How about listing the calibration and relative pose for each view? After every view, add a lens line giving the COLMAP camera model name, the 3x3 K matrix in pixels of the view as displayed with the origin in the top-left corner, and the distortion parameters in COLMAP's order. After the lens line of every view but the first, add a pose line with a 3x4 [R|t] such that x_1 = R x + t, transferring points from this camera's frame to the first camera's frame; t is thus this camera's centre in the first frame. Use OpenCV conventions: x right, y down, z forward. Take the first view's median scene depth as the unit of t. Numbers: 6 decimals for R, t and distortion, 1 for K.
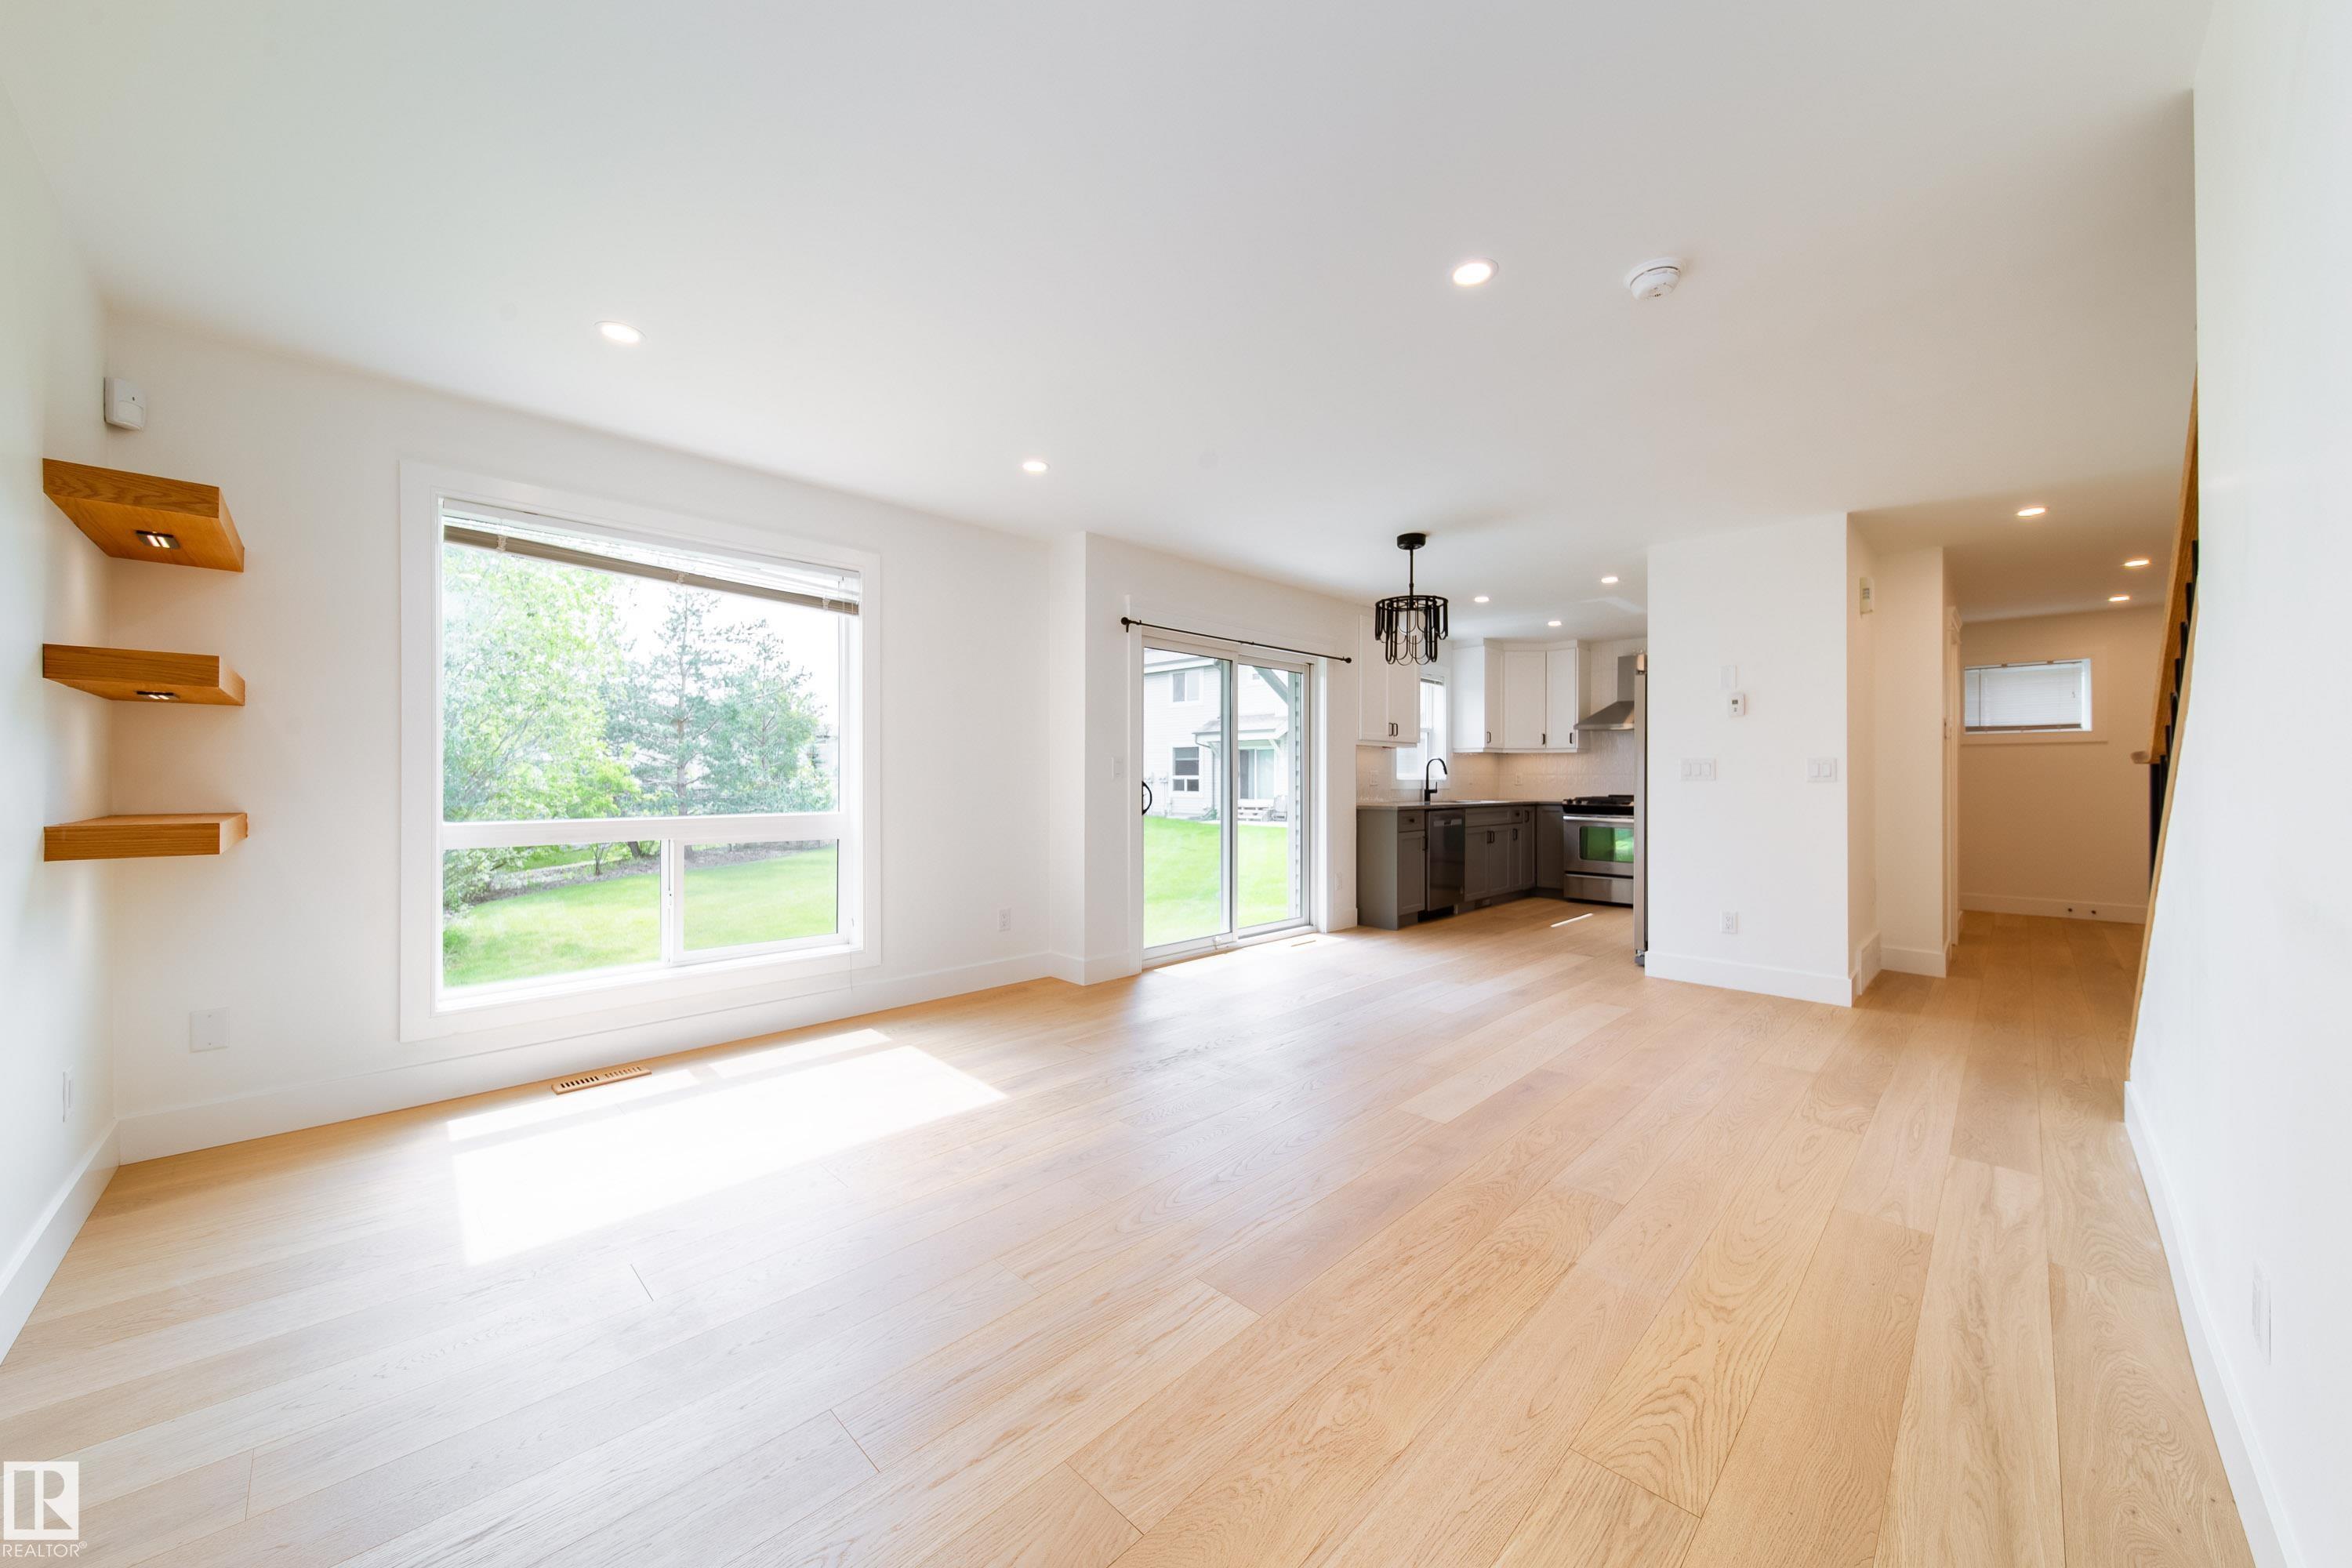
lens RADIAL K [[840.5, 0, 1178.9], [0, 840.5, 779.5], [0, 0, 1]] dist [0.003945, -0.001226]
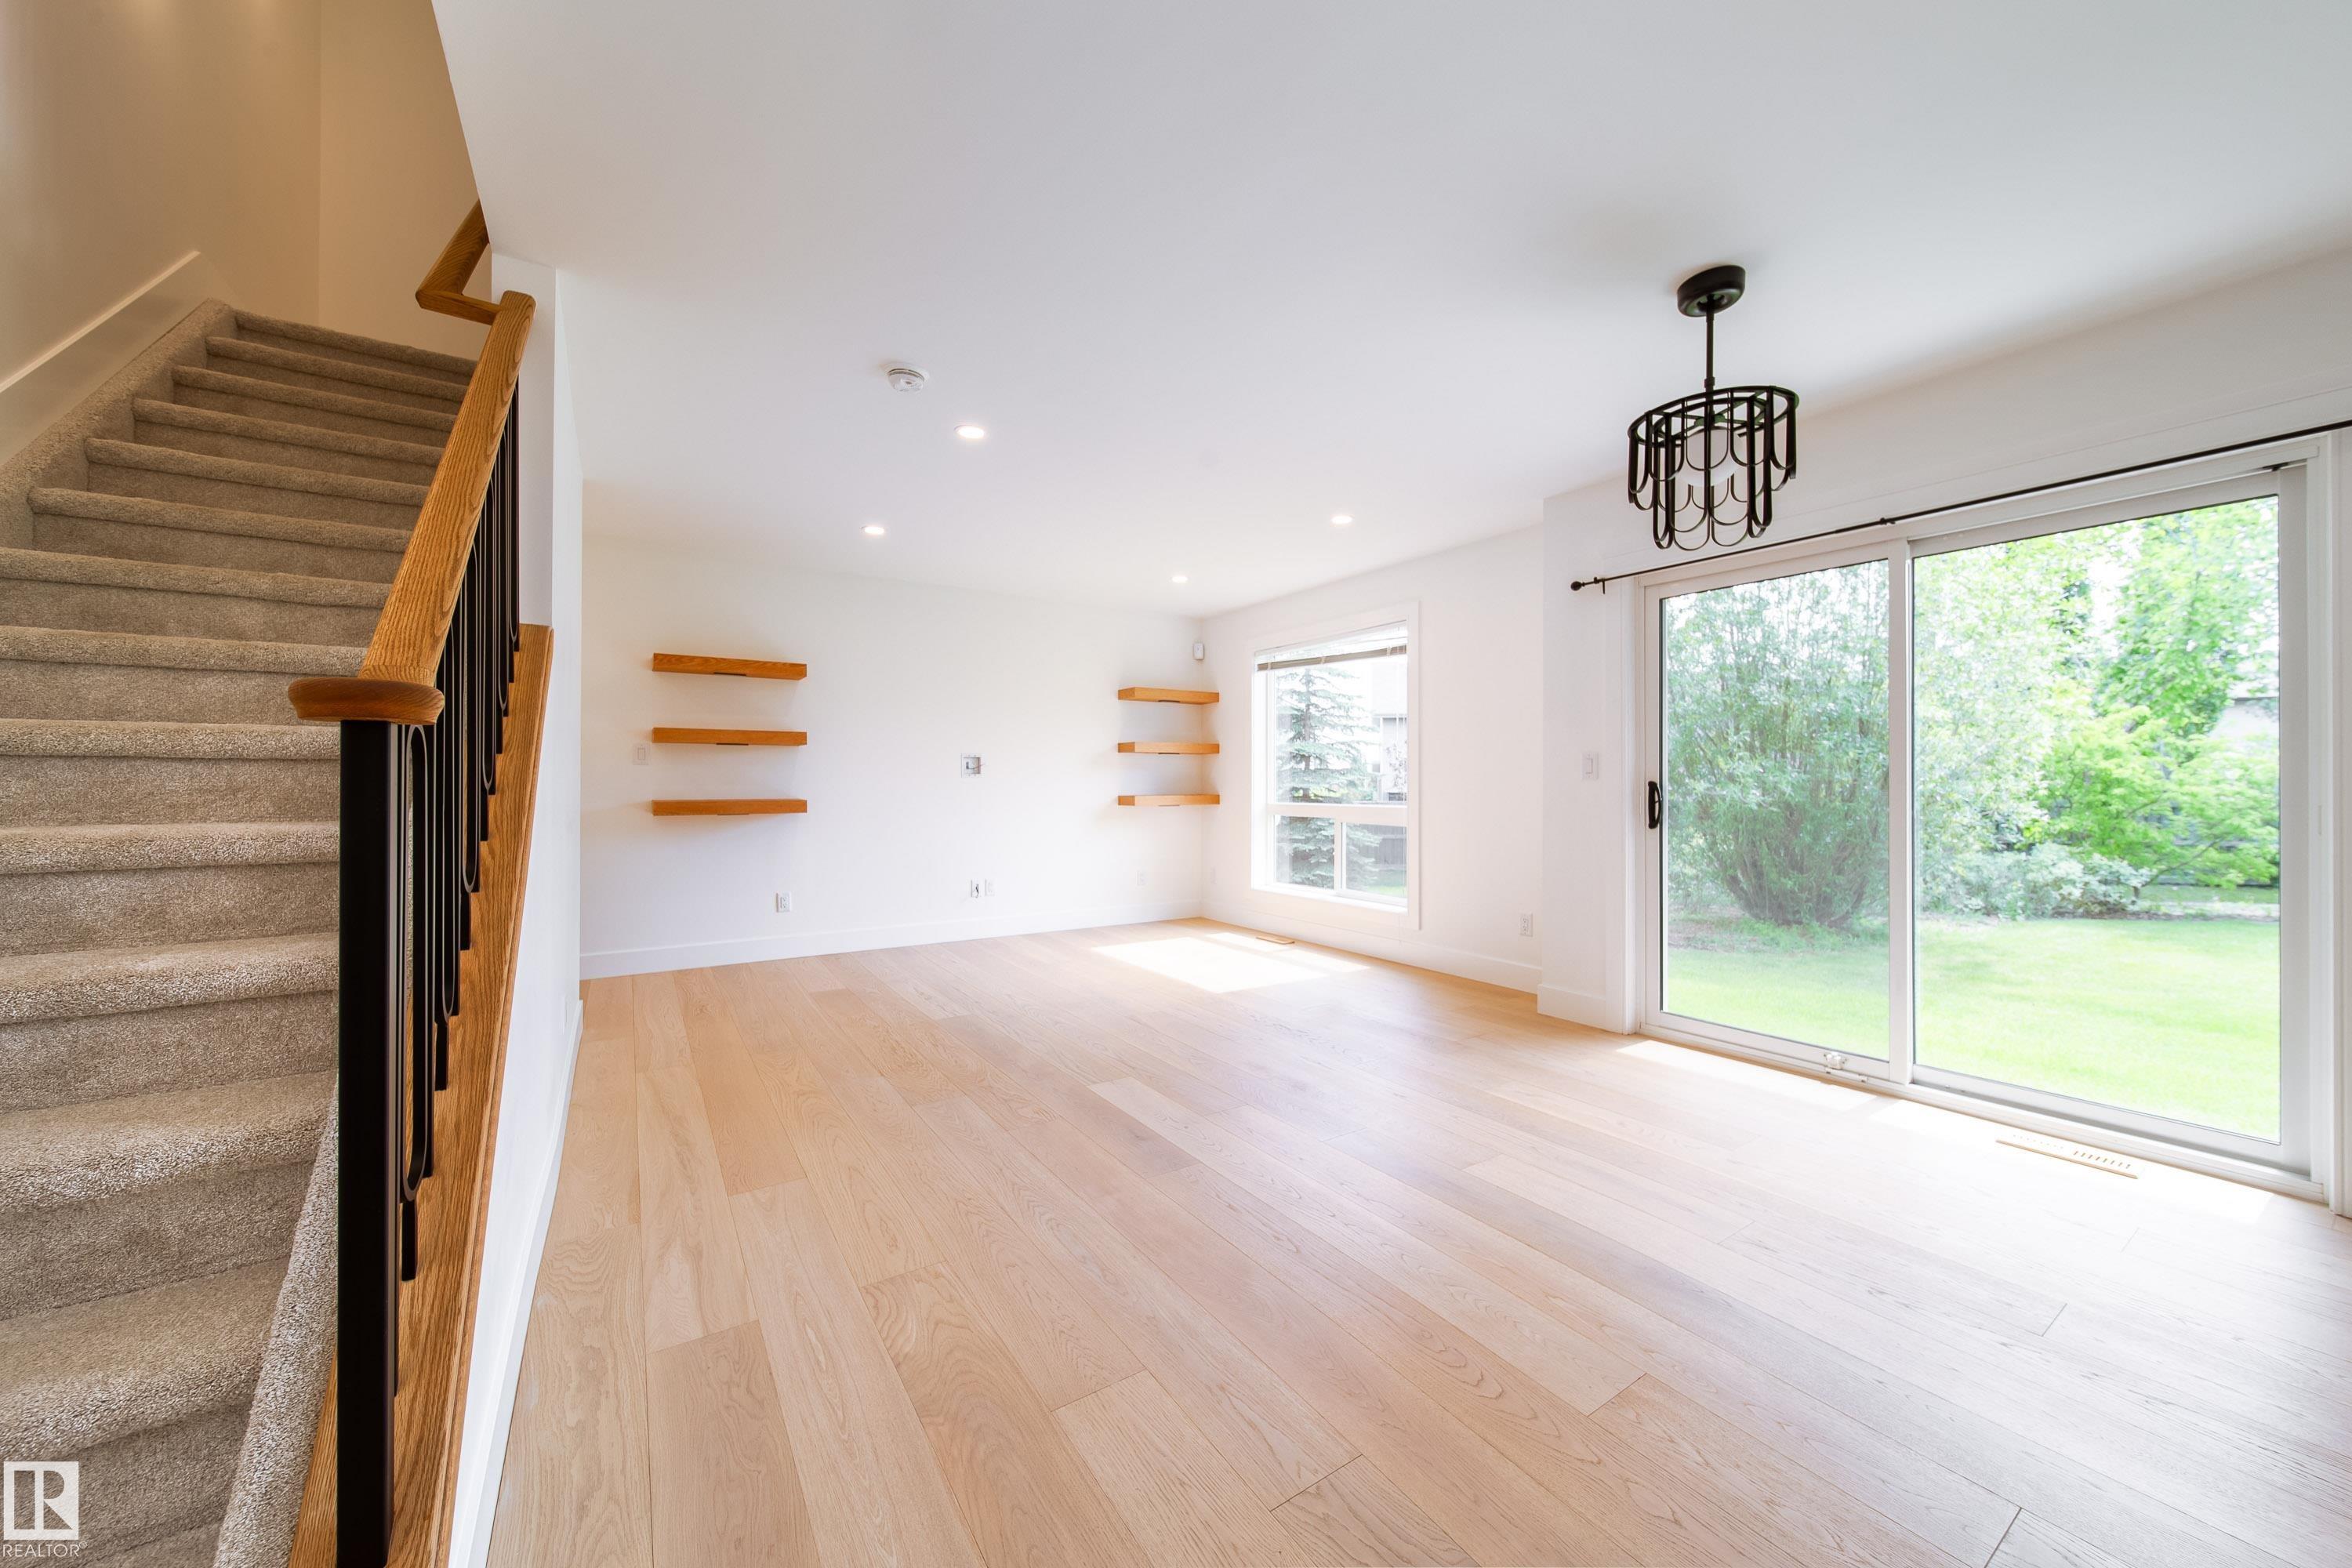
lens RADIAL K [[840.5, 0, 1182.7], [0, 840.5, 781.6], [0, 0, 1]] dist [0.003945, -0.001226]
pose [[-0.200361, -0.003869, -0.979715, 0.585129], [-0.000613, 0.999993, -0.003823, 0.003089], [0.979722, -0.000166, -0.200362, 0.568739]]
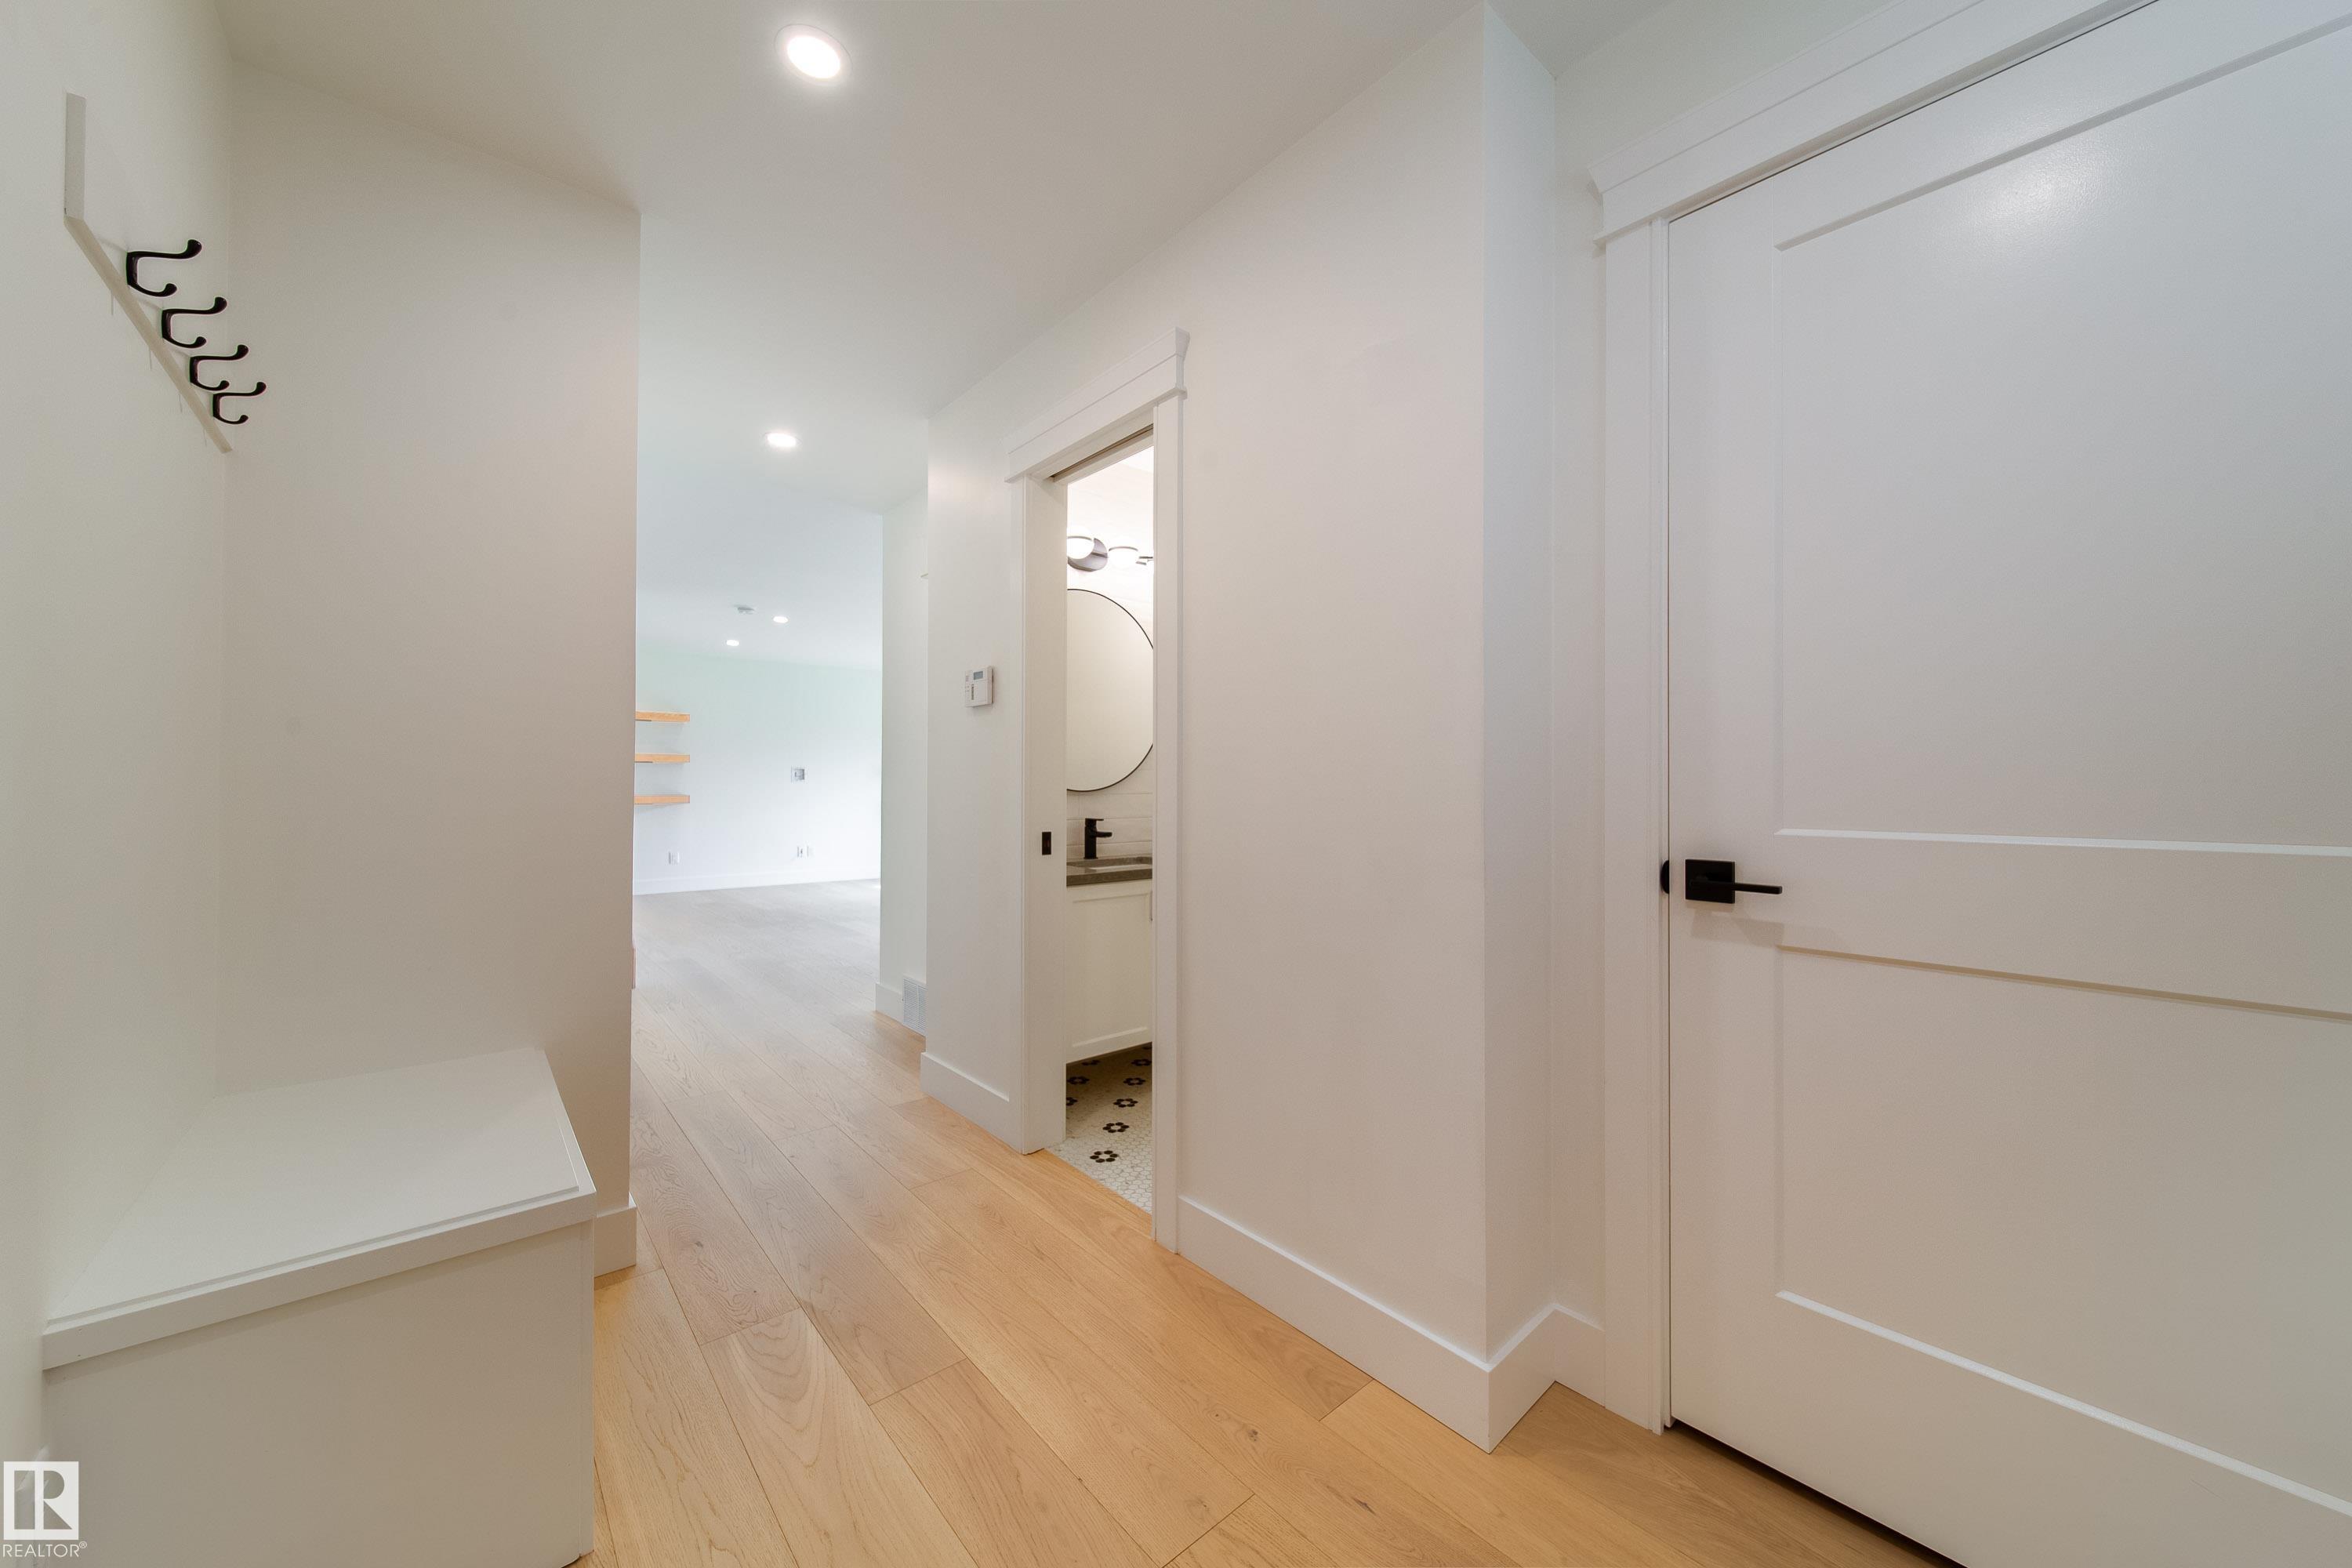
lens RADIAL K [[840.5, 0, 1177.5], [0, 840.5, 791.5], [0, 0, 1]] dist [0.003945, -0.001226]
pose [[-0.067832, 0.004436, -0.997687, 1.124914], [-0.001766, 0.999988, 0.004566, 0.004898], [0.997695, 0.002072, -0.067823, 0.903796]]
